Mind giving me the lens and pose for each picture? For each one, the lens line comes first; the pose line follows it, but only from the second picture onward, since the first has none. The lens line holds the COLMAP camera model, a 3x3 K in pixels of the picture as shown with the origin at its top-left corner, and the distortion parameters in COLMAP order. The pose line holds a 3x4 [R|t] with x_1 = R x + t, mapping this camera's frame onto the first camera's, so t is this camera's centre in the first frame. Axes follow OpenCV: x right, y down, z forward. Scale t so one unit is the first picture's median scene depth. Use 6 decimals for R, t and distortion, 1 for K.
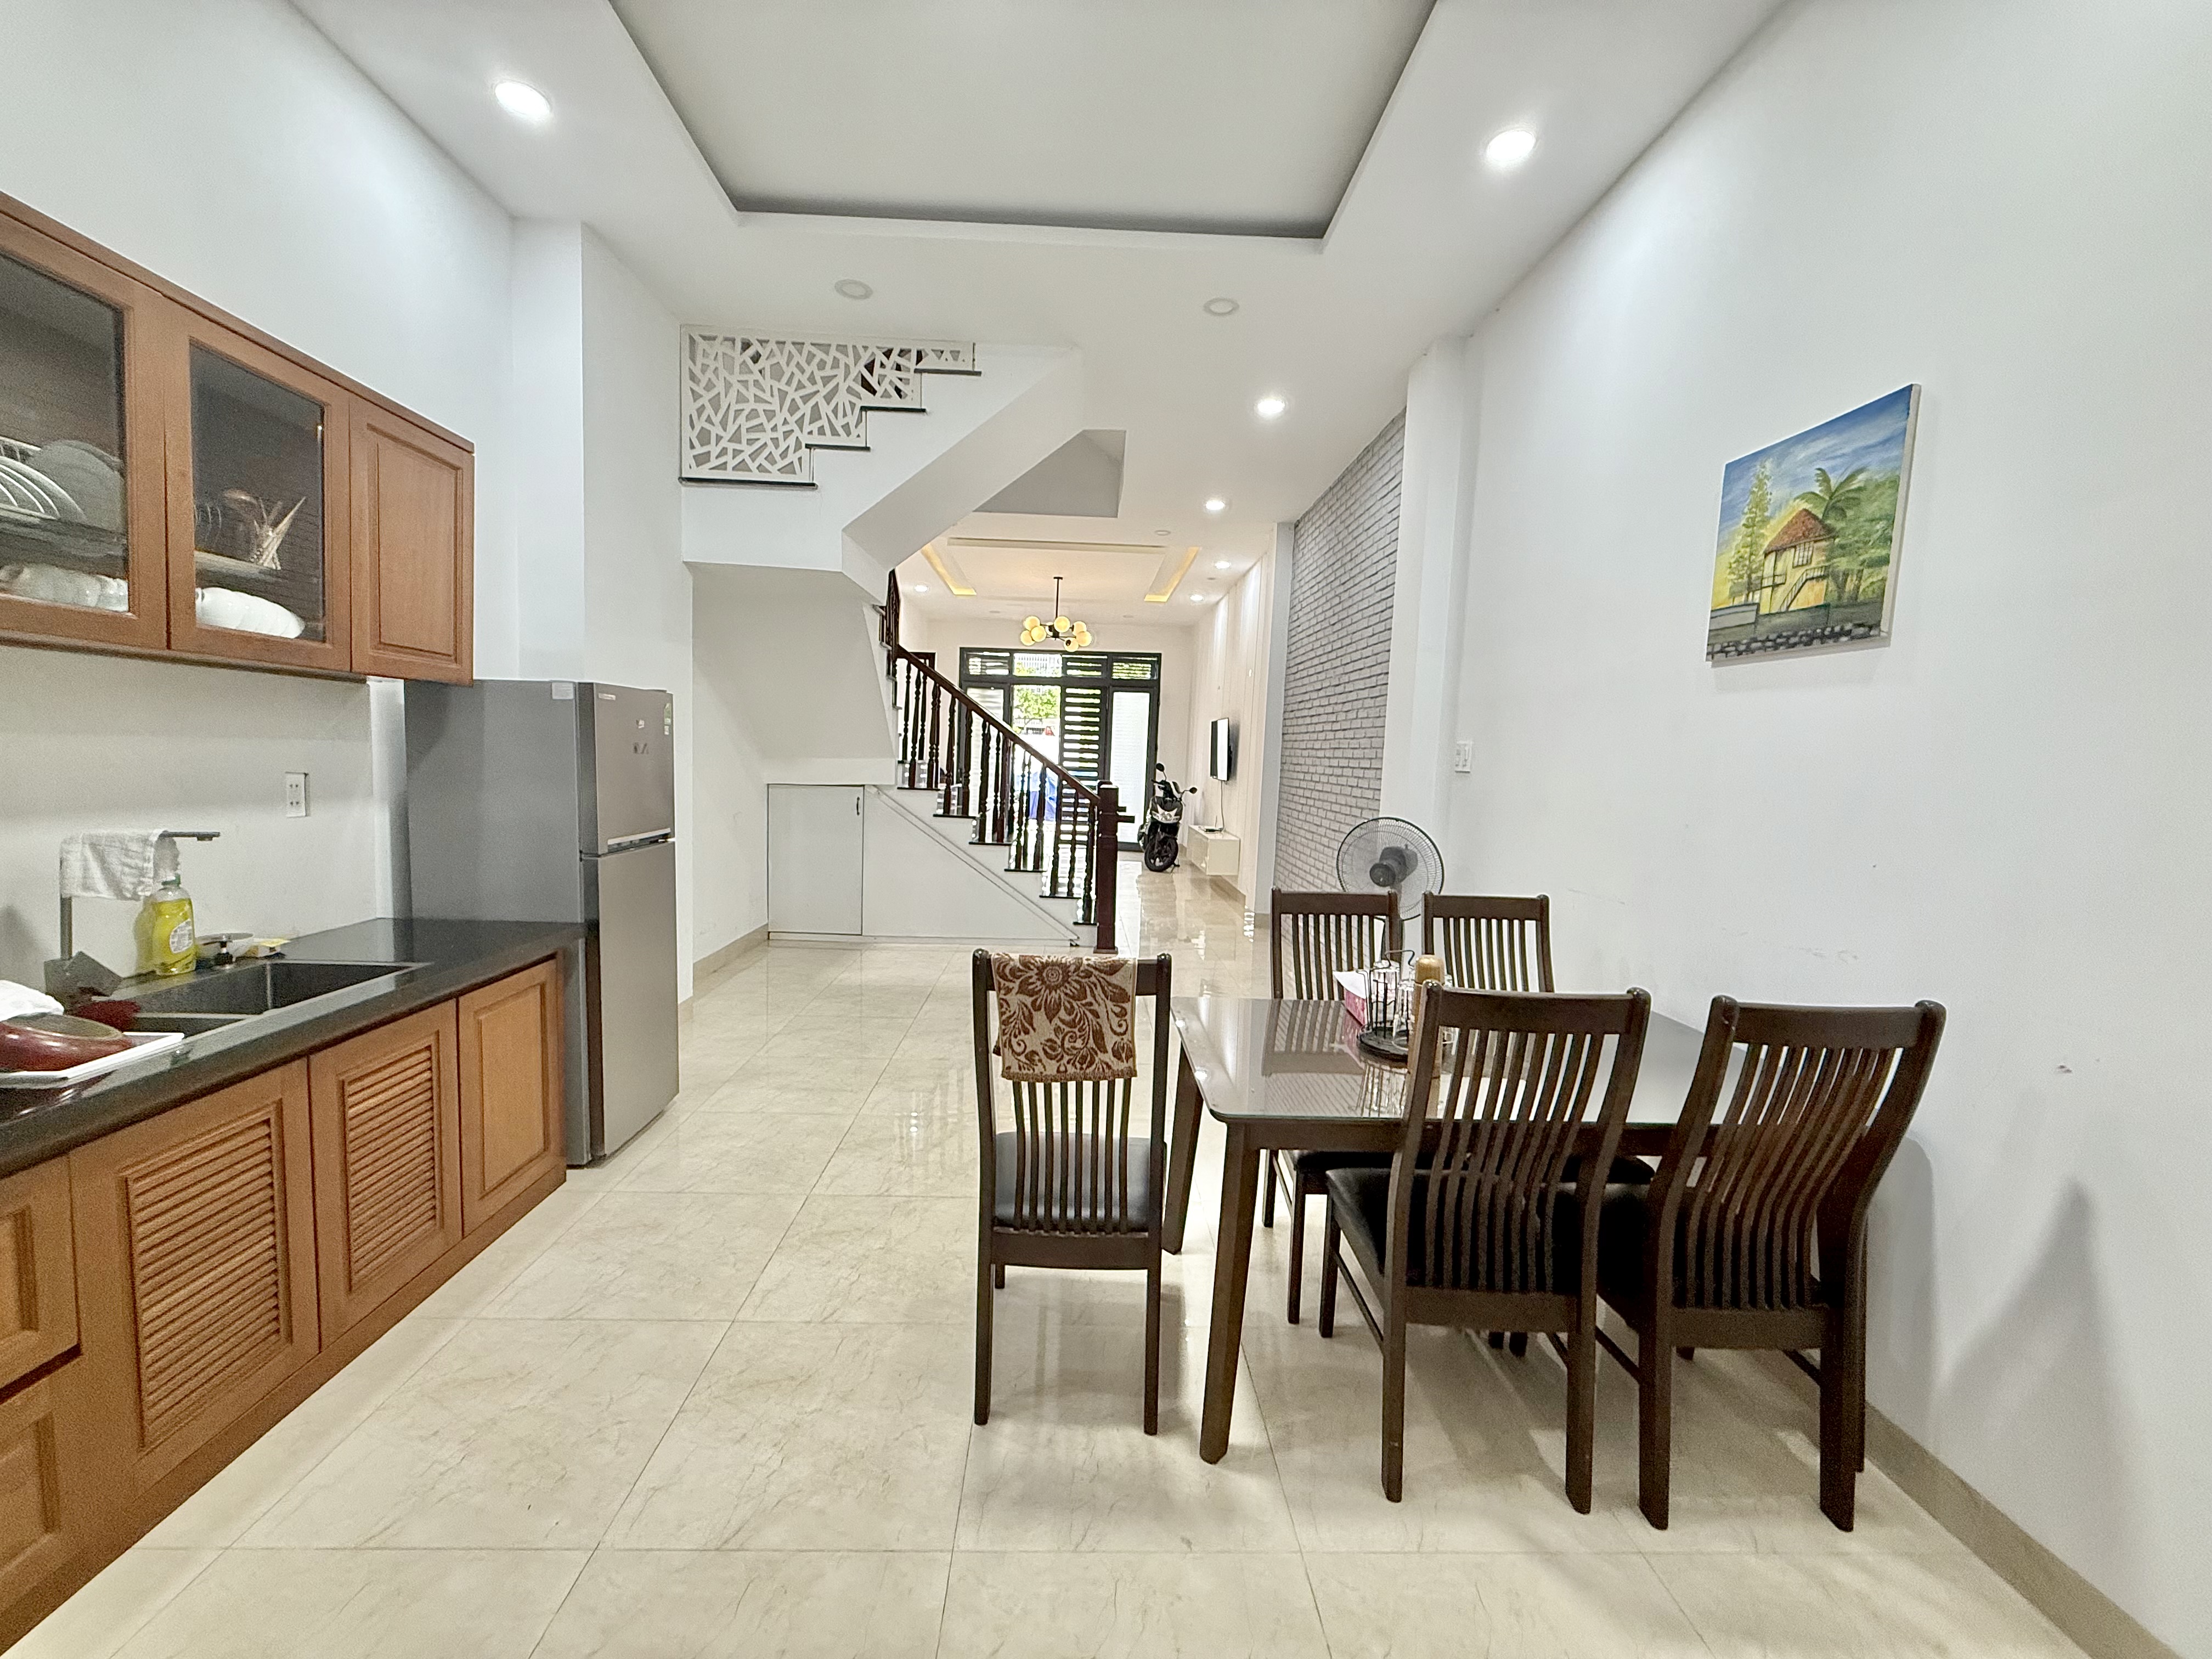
lens RADIAL K [[875.8, 0, 1098.7], [0, 875.8, 830.7], [0, 0, 1]] dist [-0.001364, 0.000618]
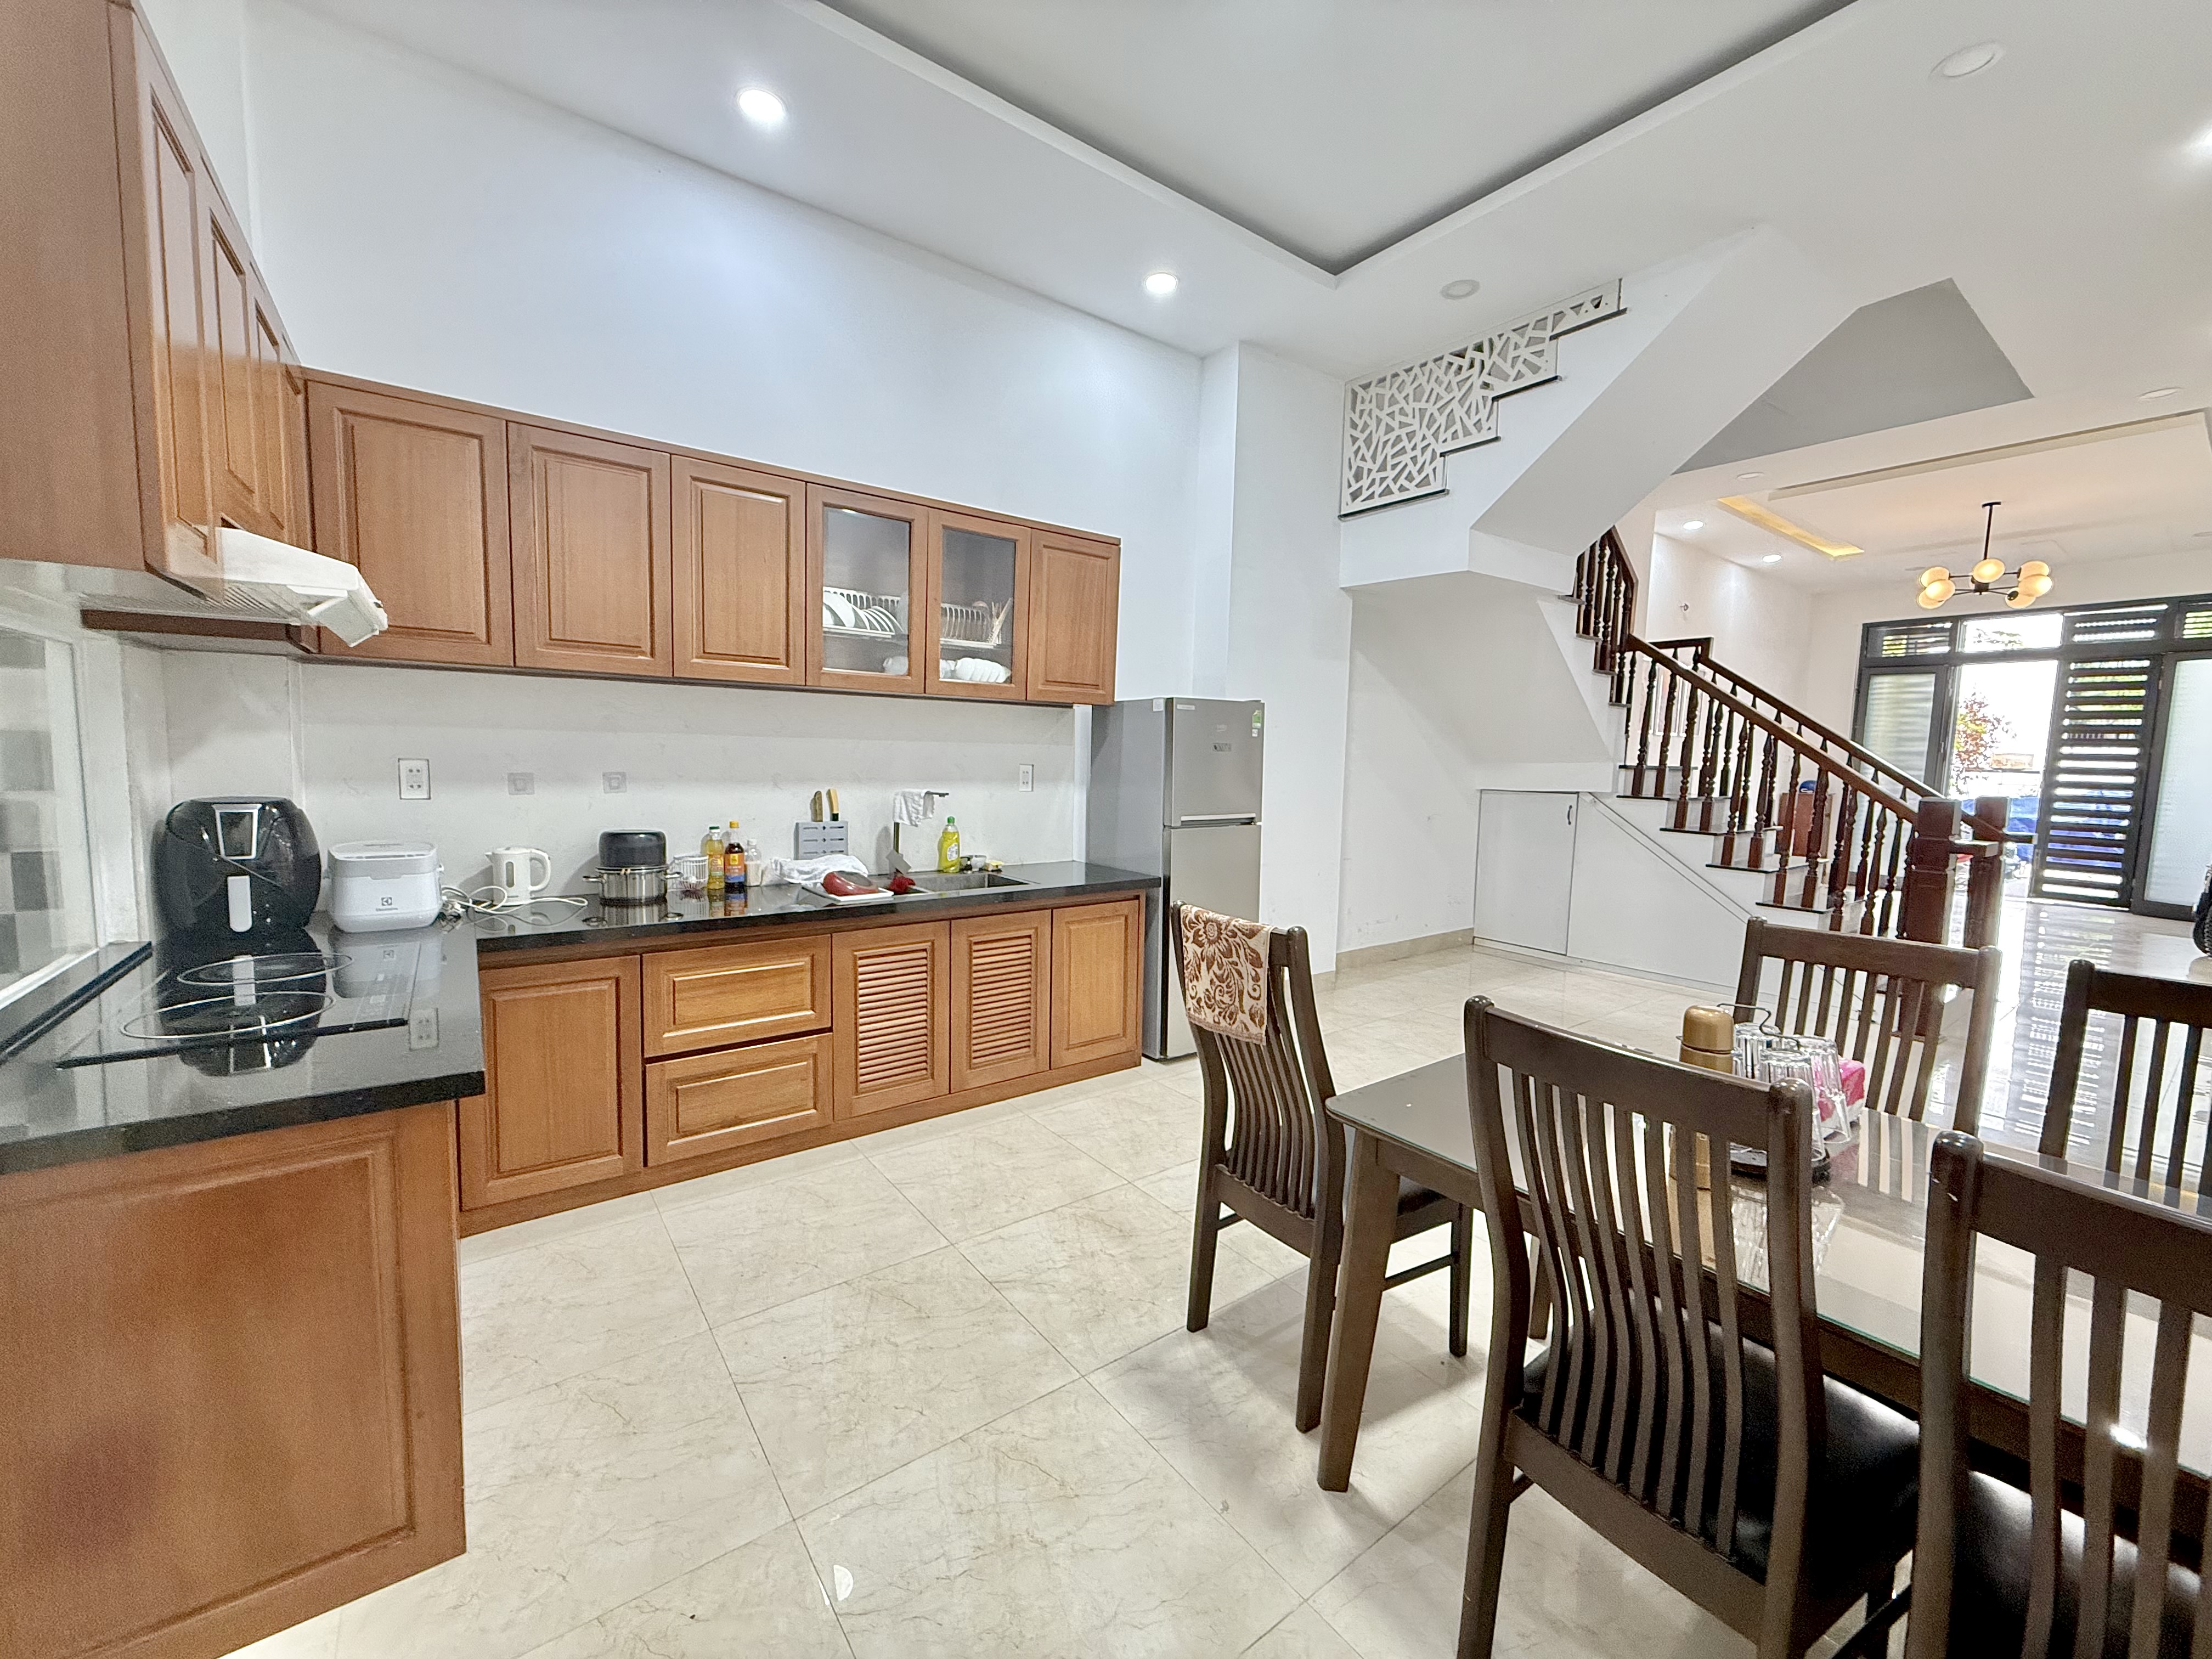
lens RADIAL K [[875.8, 0, 1098.7], [0, 875.8, 830.7], [0, 0, 1]] dist [-0.001364, 0.000618]
pose [[0.567718, 0.052452, -0.821550, 0.311559], [-0.070002, 0.997429, 0.015307, 0.014128], [0.820242, 0.048820, 0.569930, 0.106327]]
